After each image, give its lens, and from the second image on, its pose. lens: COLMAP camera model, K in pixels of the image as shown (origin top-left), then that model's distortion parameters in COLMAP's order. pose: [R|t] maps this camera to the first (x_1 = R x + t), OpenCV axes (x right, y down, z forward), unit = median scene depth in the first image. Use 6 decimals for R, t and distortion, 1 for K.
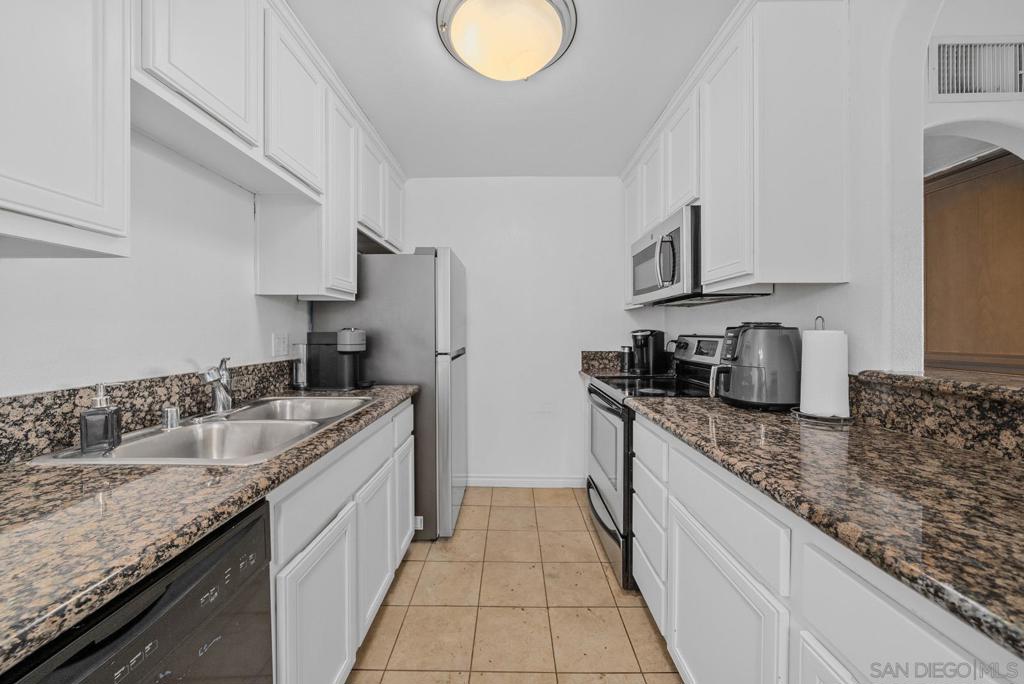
lens RADIAL K [[372.3, 0, 506.1], [0, 372.3, 335.4], [0, 0, 1]] dist [-0.001215, -0.000083]
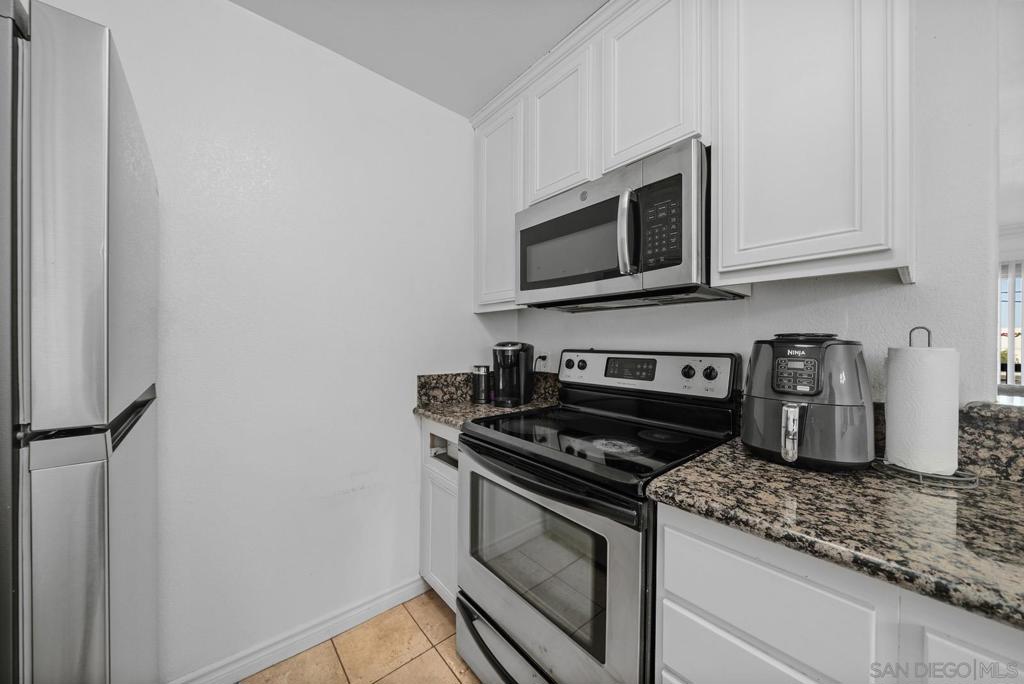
lens RADIAL K [[357.3, 0, 511.9], [0, 357.3, 345.7], [0, 0, 1]] dist [-0.001836, -0.000250]
pose [[0.752685, 0.002035, 0.658378, -0.085367], [-0.000244, 0.999996, -0.002812, -0.007280], [-0.658381, 0.001956, 0.752682, 0.529734]]
